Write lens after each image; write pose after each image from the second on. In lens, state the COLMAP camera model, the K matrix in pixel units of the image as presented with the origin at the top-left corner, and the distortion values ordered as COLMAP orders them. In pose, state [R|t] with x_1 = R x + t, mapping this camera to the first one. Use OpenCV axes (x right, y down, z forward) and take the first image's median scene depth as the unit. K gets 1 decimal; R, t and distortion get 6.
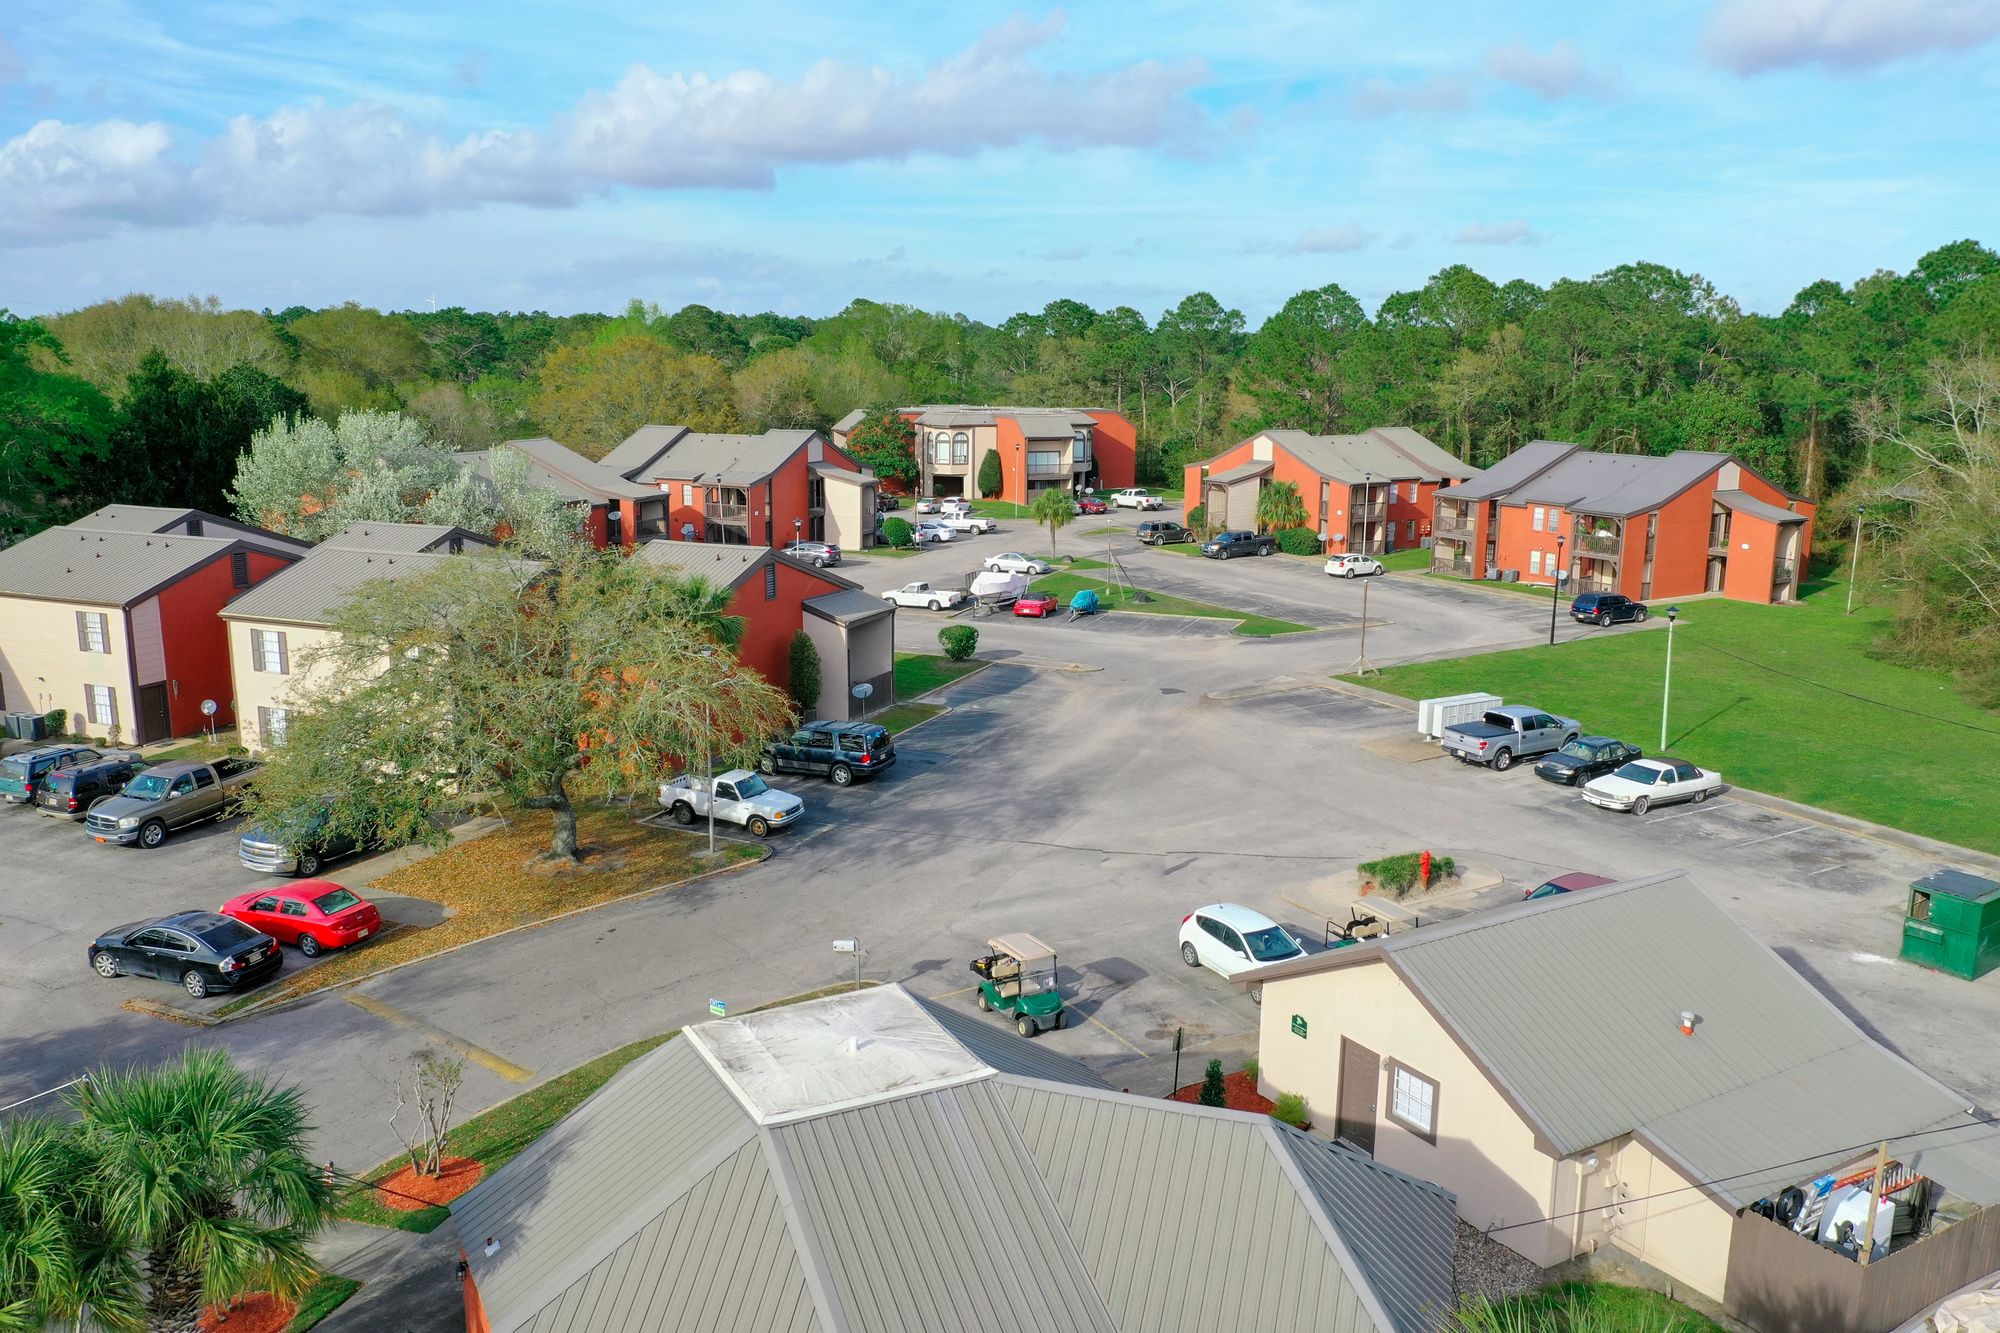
lens RADIAL K [[1565.4, 0, 998.4], [0, 1565.4, 671.7], [0, 0, 1]] dist [-0.008826, -0.000924]
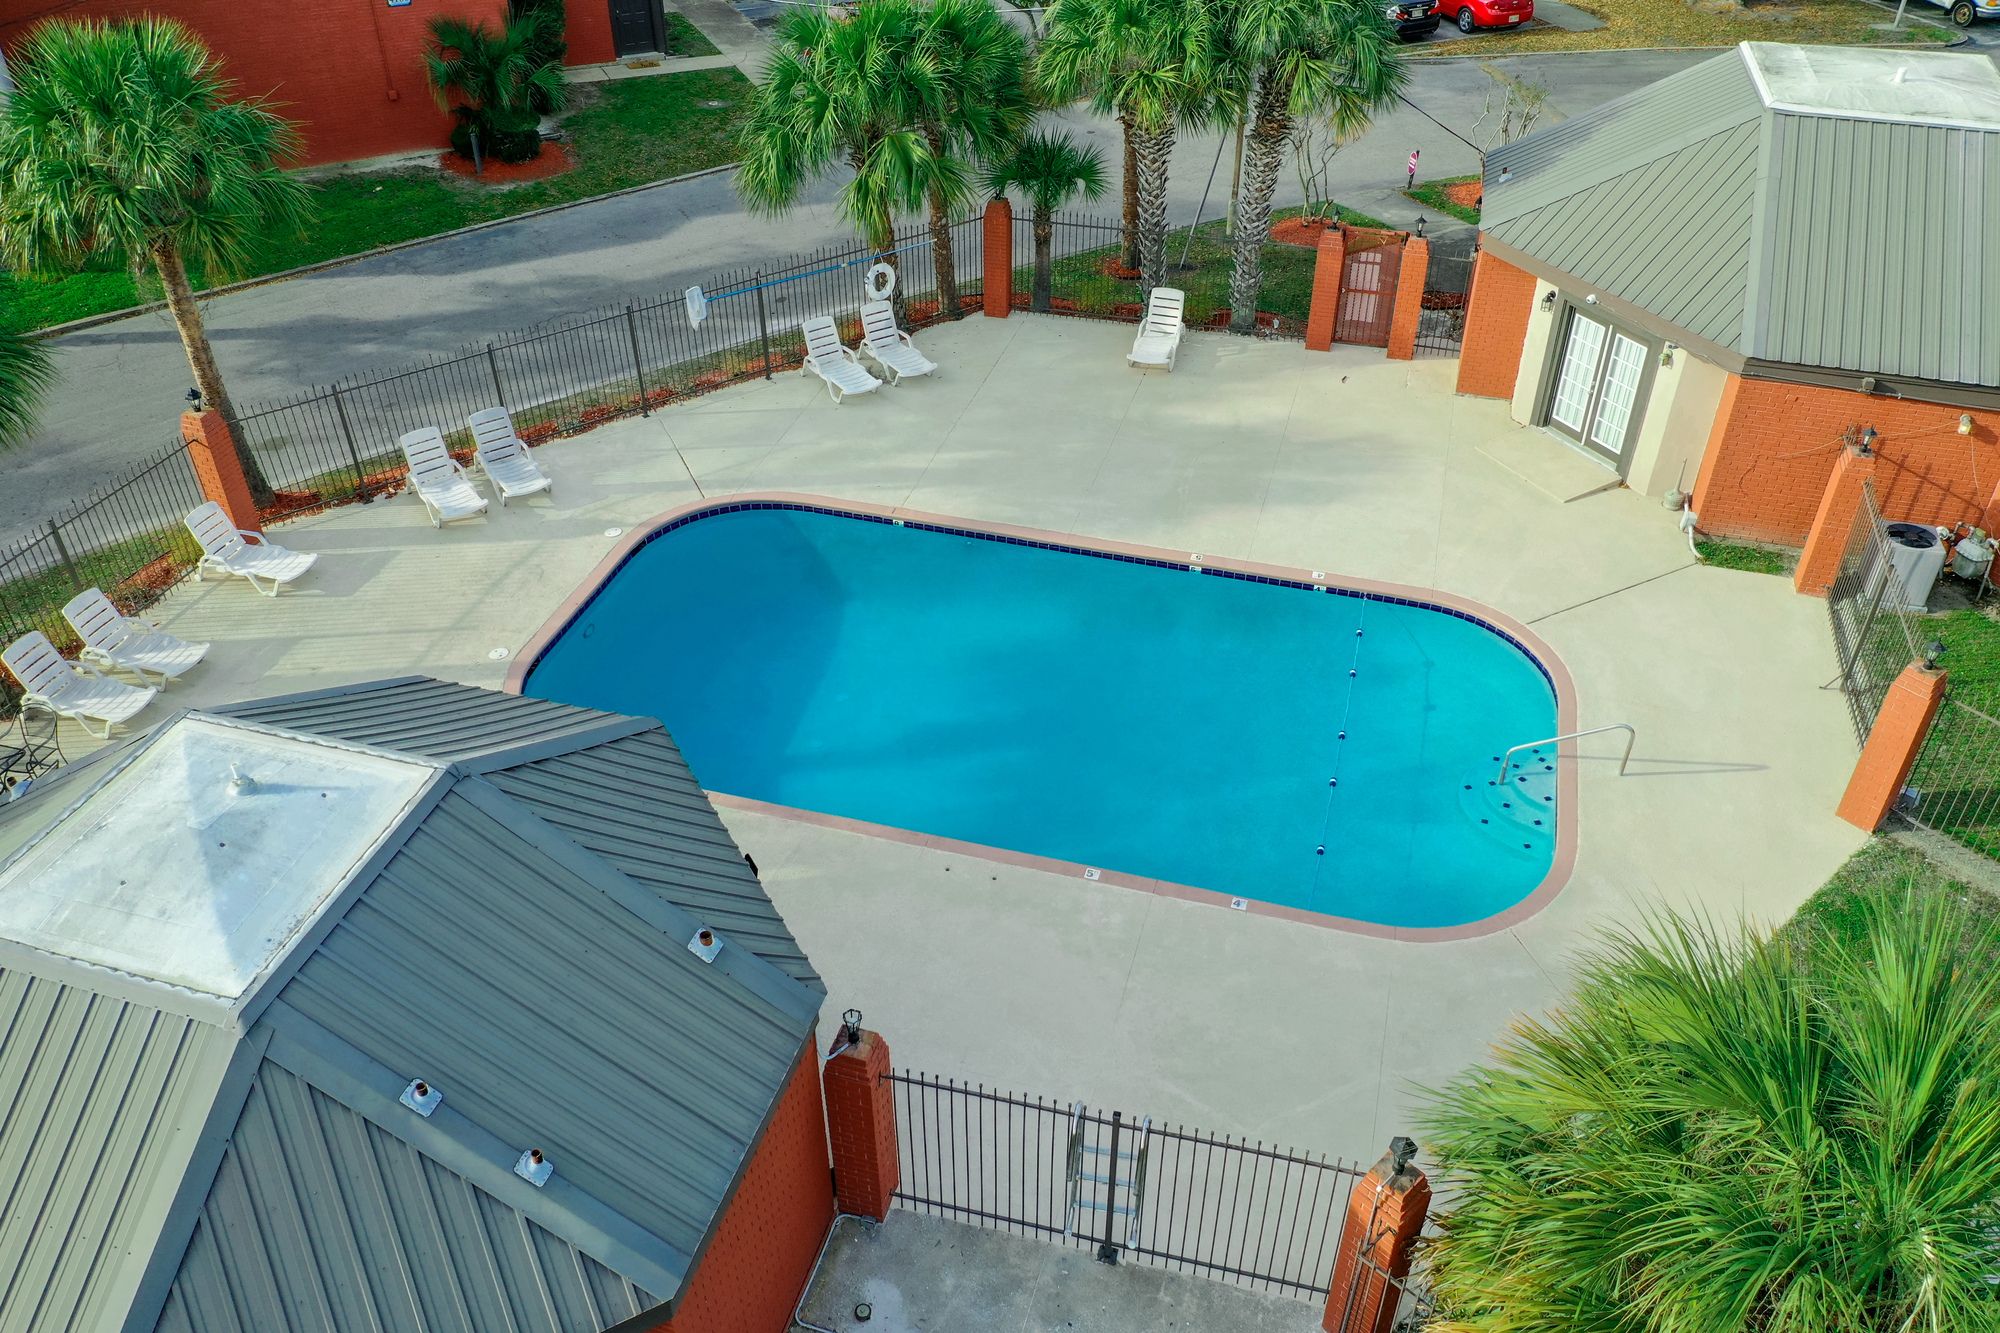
lens RADIAL K [[1565.4, 0, 999.2], [0, 1565.4, 666.0], [0, 0, 1]] dist [-0.008826, -0.000924]
pose [[0.728094, 0.405001, -0.553039, 0.052484], [-0.131573, 0.874364, 0.467093, 0.050288], [0.672731, -0.267322, 0.689907, -0.044509]]
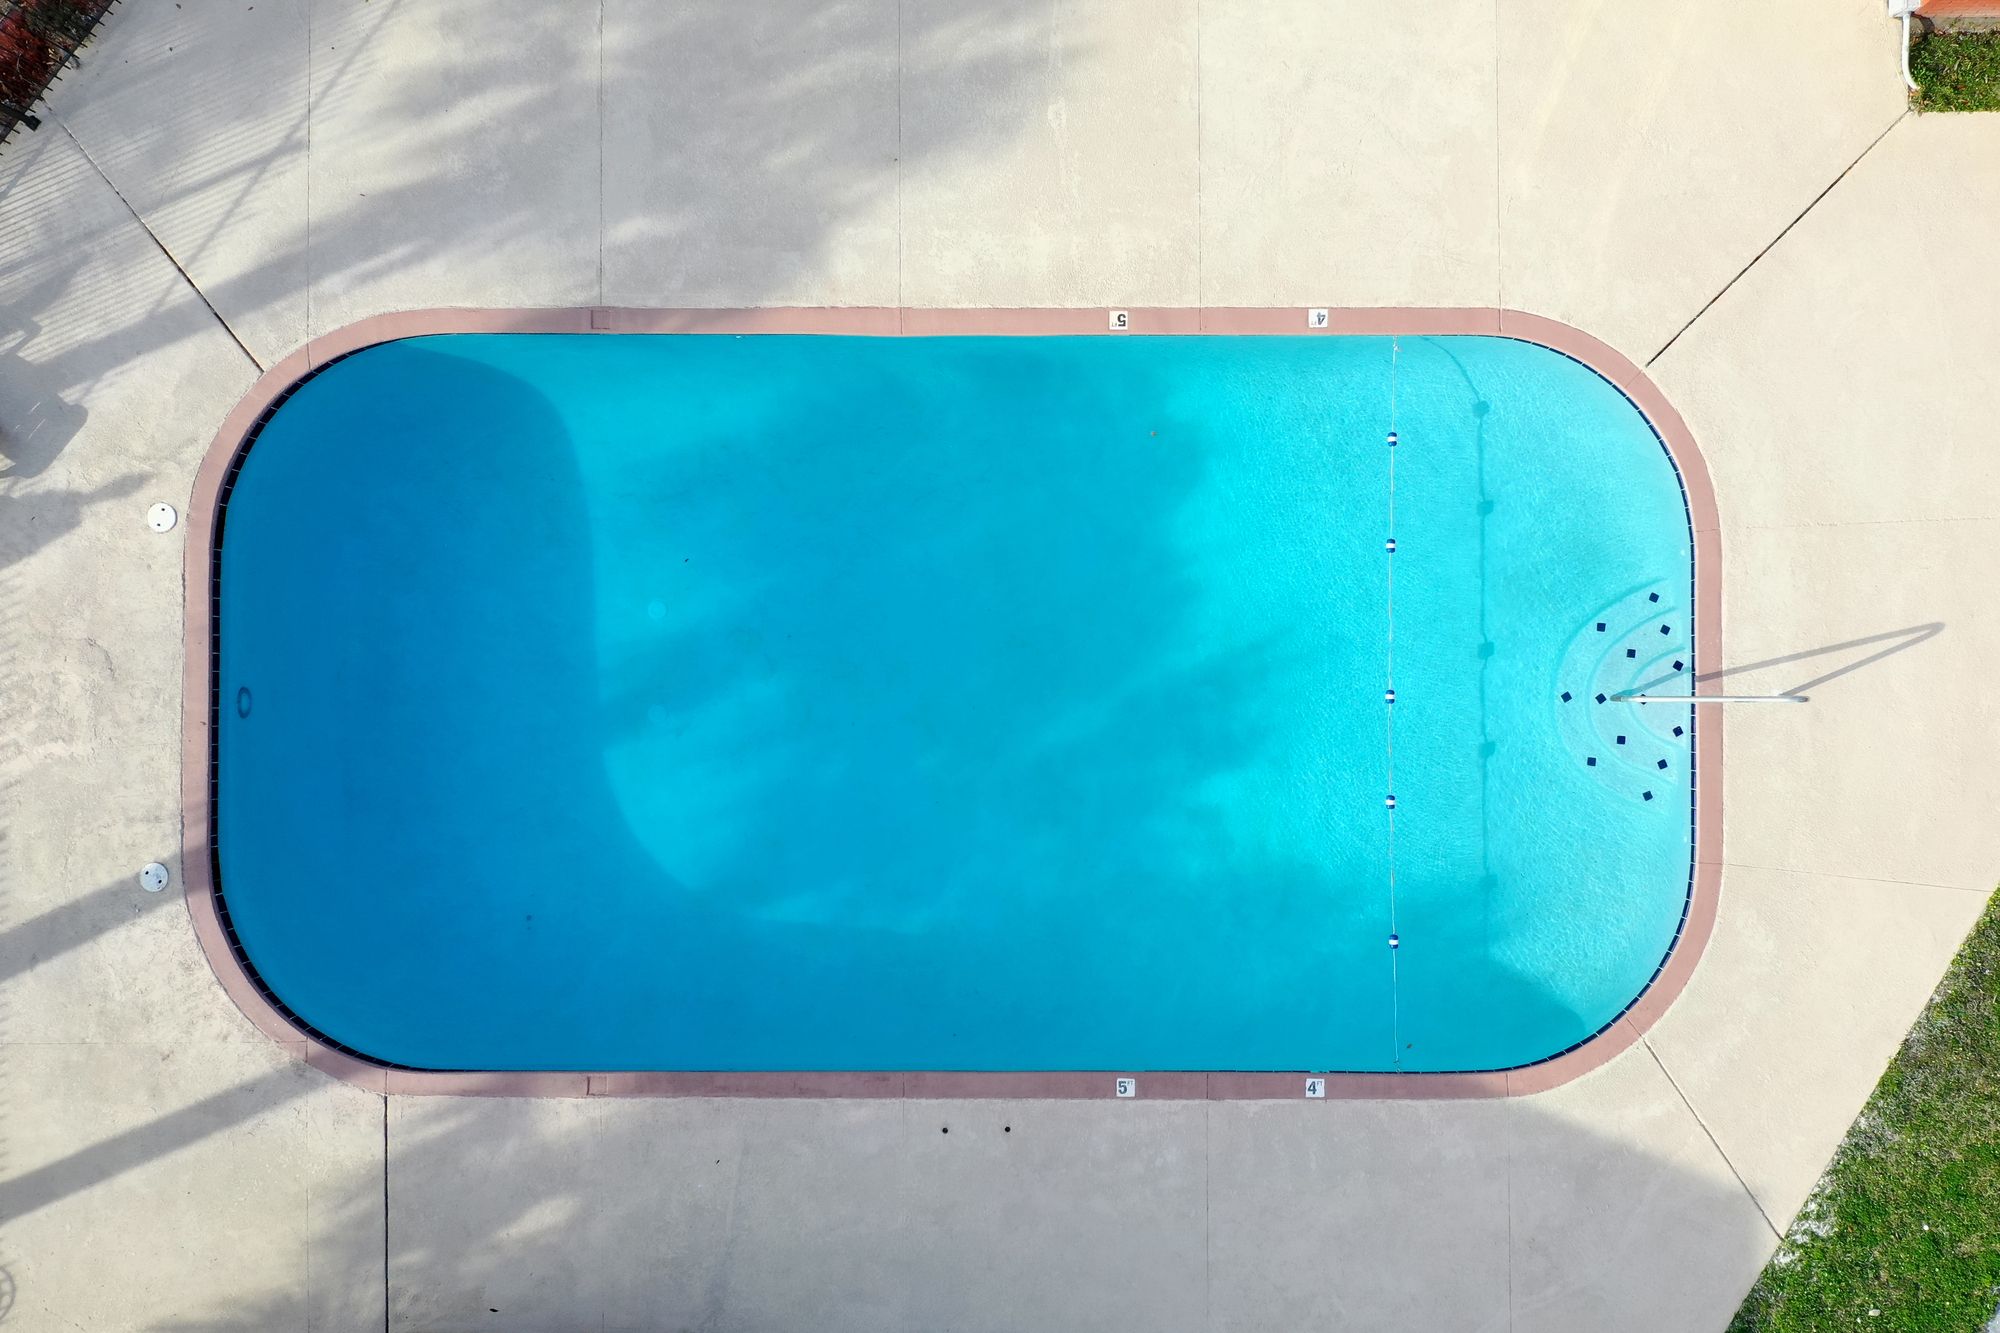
lens RADIAL K [[1565.4, 0, 1073.5], [0, 1565.4, 664.1], [0, 0, 1]] dist [-0.008826, -0.000924]
pose [[0.890640, 0.454202, -0.021490, -0.063150], [-0.077348, 0.197903, 0.977165, 0.003469], [0.448083, -0.868640, 0.211391, 0.100852]]
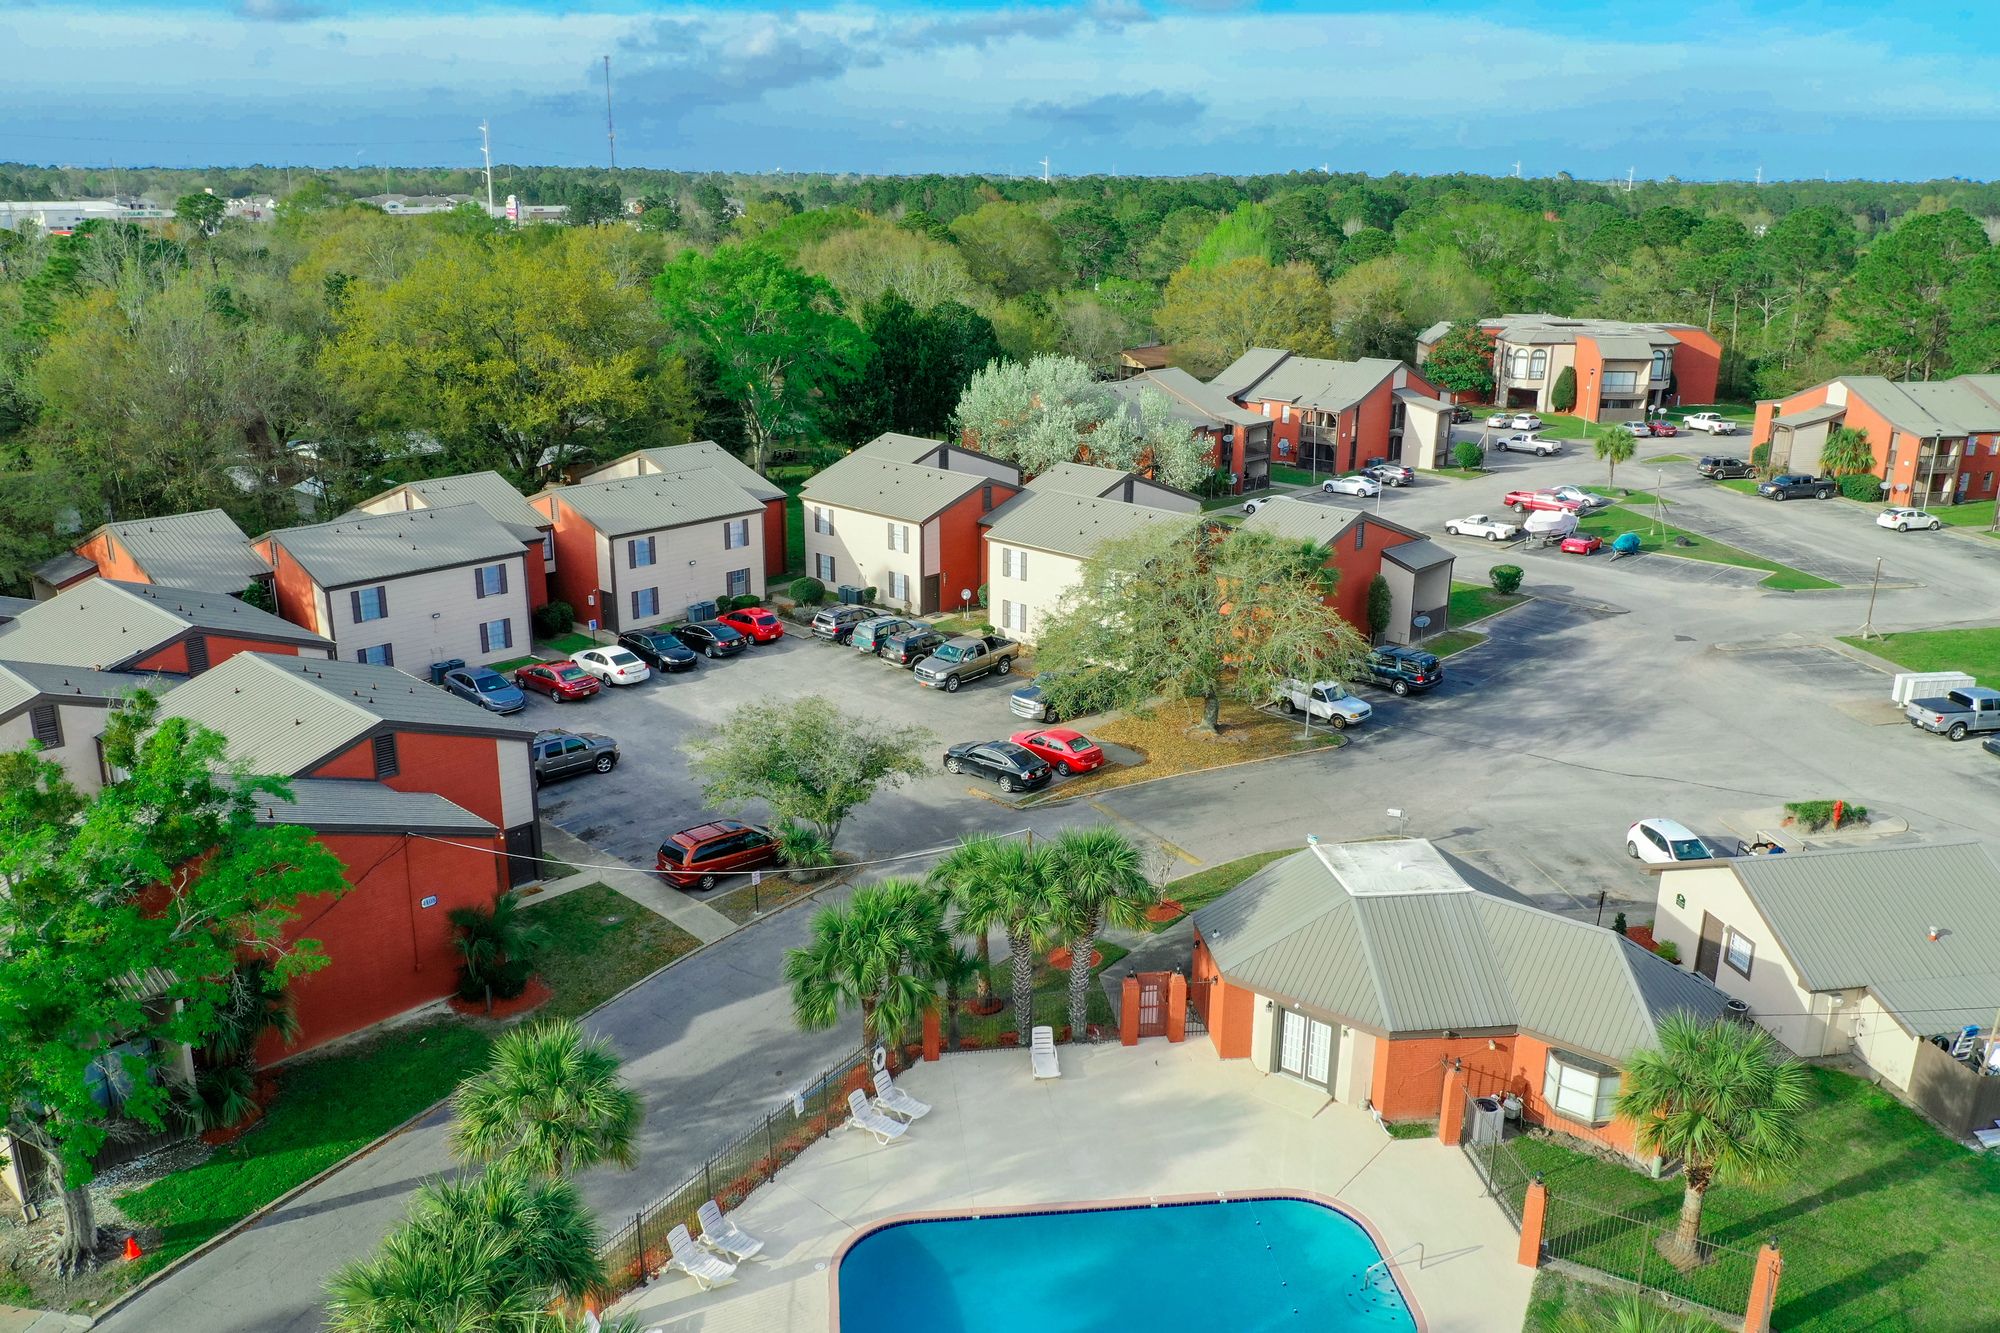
lens RADIAL K [[1565.4, 0, 998.2], [0, 1565.4, 667.0], [0, 0, 1]] dist [-0.008826, -0.000924]
pose [[0.936520, 0.103477, -0.334996, 0.018459], [-0.070968, 0.991625, 0.107904, -0.051558], [0.343356, -0.077280, 0.936020, -0.276435]]
